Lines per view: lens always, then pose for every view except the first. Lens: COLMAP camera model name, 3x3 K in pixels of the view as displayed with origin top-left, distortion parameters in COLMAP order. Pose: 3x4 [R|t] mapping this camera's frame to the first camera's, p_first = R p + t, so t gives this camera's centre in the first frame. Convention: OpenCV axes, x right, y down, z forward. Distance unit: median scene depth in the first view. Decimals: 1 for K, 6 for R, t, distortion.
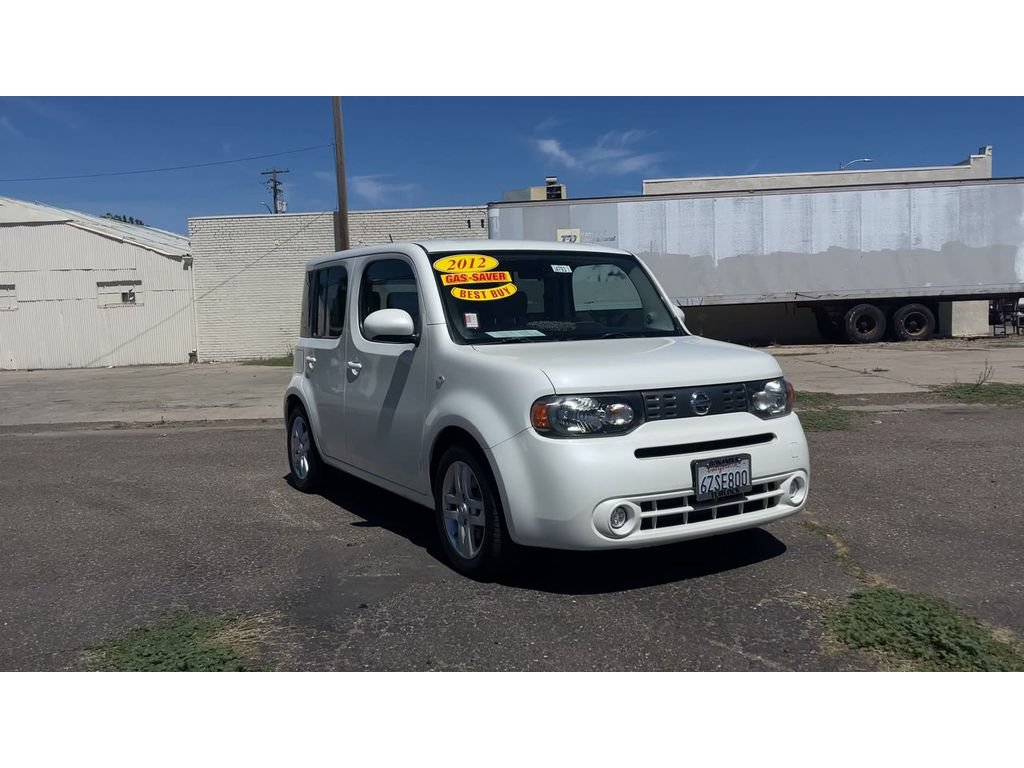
lens RADIAL K [[871.8, 0, 516.4], [0, 871.8, 377.9], [0, 0, 1]] dist [0.061929, -0.081085]
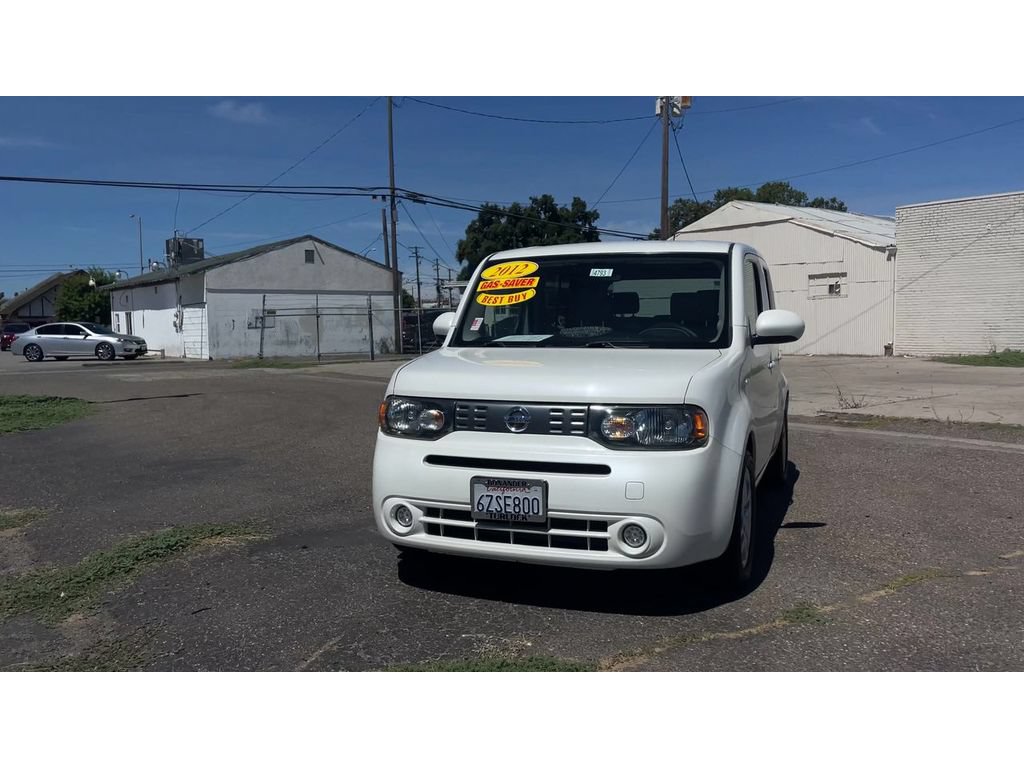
lens RADIAL K [[871.8, 0, 516.4], [0, 871.8, 377.9], [0, 0, 1]] dist [0.061929, -0.081085]
pose [[0.629190, 0.075621, -0.773564, 0.798416], [-0.065740, 0.996867, 0.043980, -0.048813], [0.774466, 0.023182, 0.632190, 0.346320]]
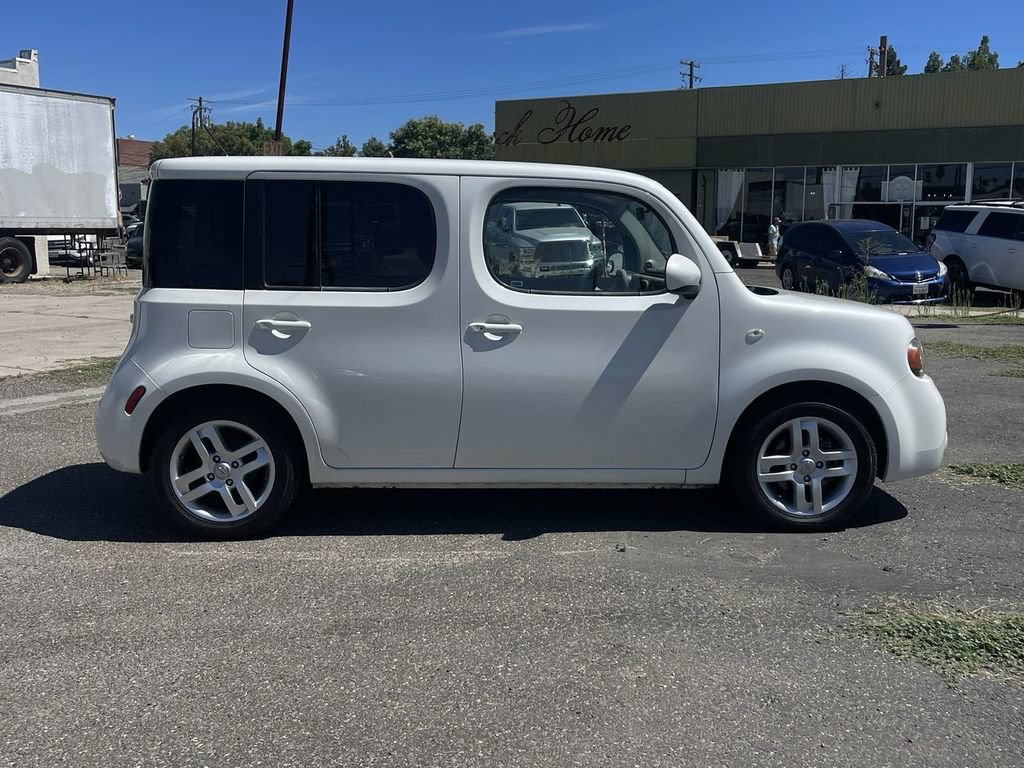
lens RADIAL K [[1081.3, 0, 516.0], [0, 1081.3, 382.9], [0, 0, 1]] dist [0.085742, -0.160527]
pose [[0.463401, -0.087268, 0.881841, -1.139079], [0.042885, 0.996182, 0.076047, -0.041846], [-0.885111, 0.002577, 0.465374, 0.652675]]
